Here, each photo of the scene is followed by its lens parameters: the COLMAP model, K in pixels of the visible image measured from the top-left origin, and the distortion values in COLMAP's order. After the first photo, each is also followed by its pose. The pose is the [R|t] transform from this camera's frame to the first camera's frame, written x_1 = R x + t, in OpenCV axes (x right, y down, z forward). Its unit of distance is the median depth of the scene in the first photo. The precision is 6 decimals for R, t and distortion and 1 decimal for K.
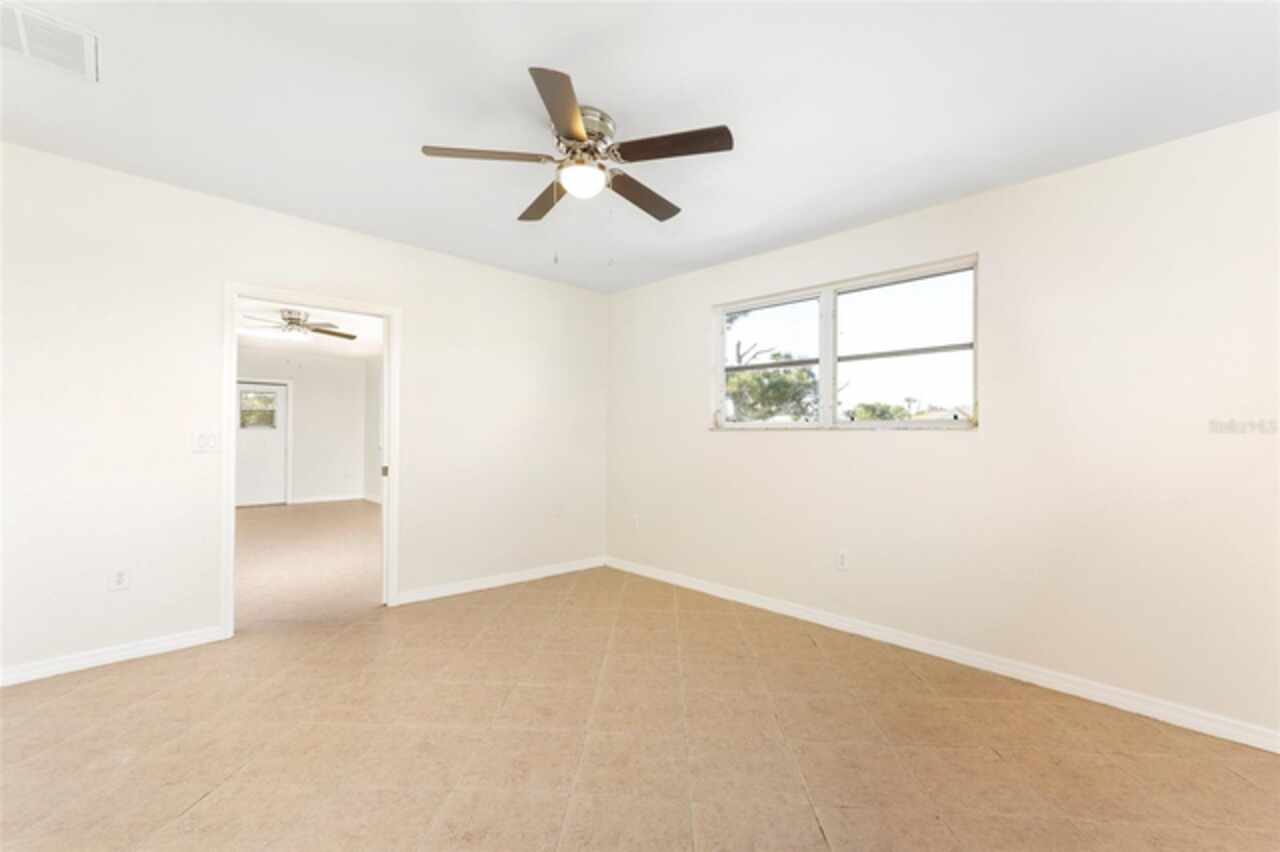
lens RADIAL K [[589.9, 0, 642.9], [0, 589.9, 431.4], [0, 0, 1]] dist [0.015335, 0.000183]
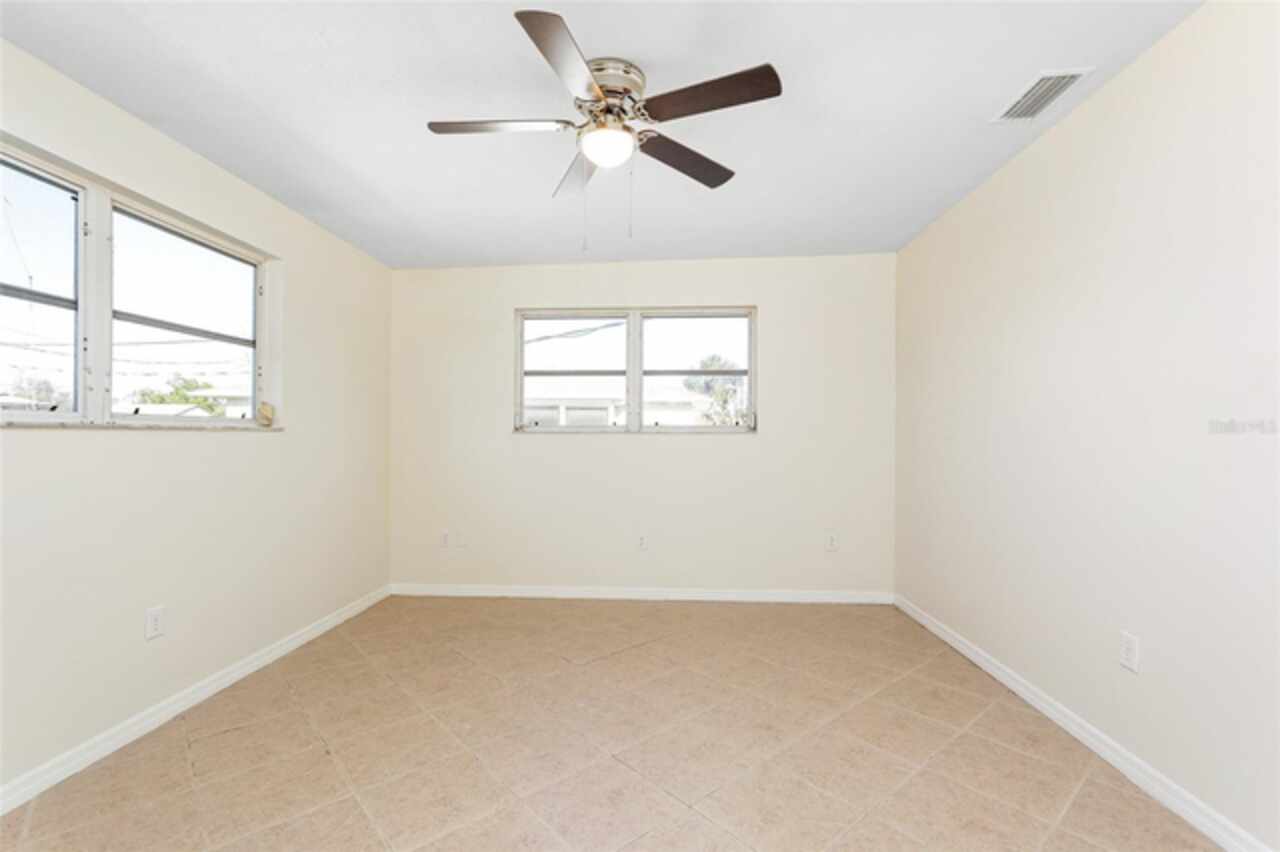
lens RADIAL K [[589.9, 0, 642.9], [0, 589.9, 431.4], [0, 0, 1]] dist [0.015335, 0.000183]
pose [[-0.705127, -0.001896, 0.709078, -0.683348], [-0.004514, 0.999988, -0.001814, -0.000110], [-0.709067, -0.004480, -0.705127, 1.407332]]
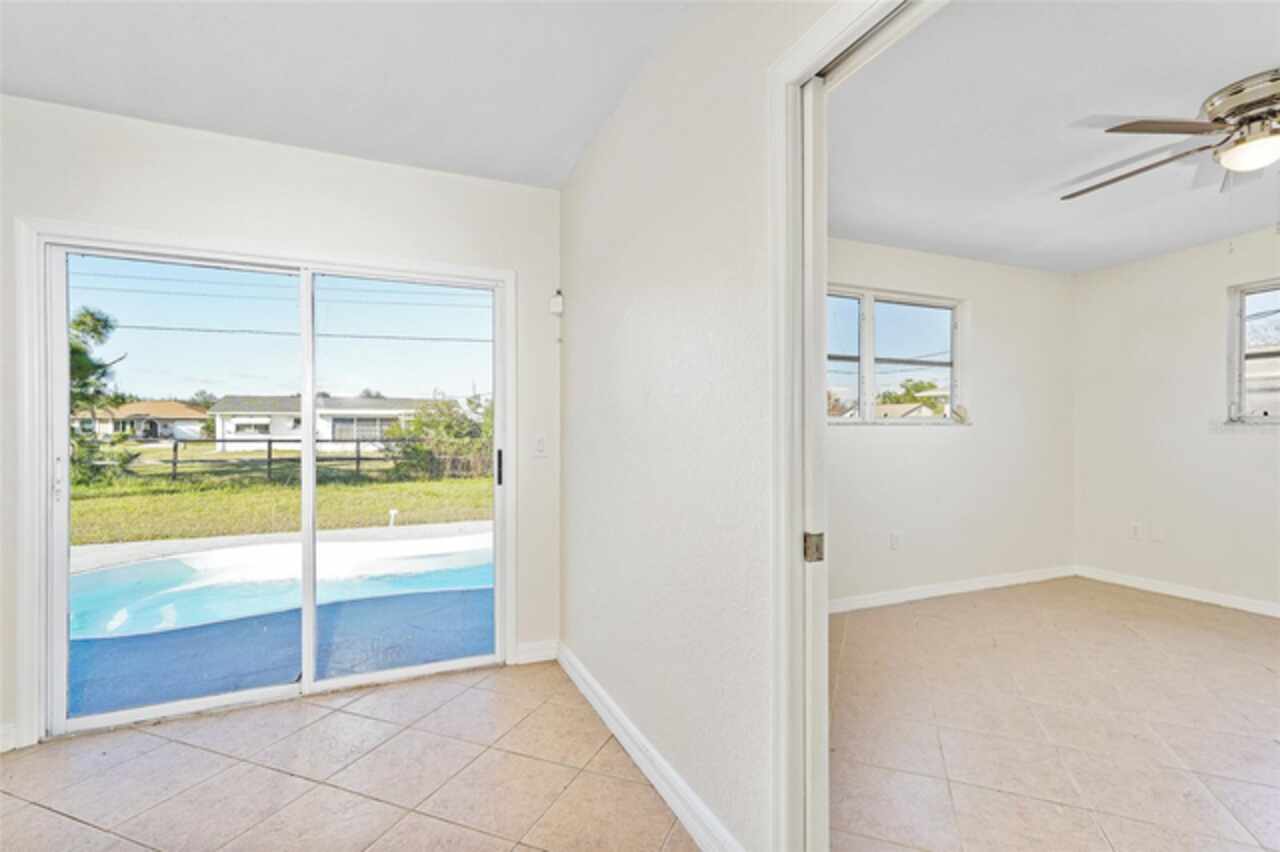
lens RADIAL K [[589.9, 0, 642.9], [0, 589.9, 431.4], [0, 0, 1]] dist [0.015335, 0.000183]
pose [[0.298565, -0.008125, 0.954355, -1.139026], [0.004915, 0.999964, 0.006976, 0.001219], [-0.954377, 0.002608, 0.298594, 1.453777]]
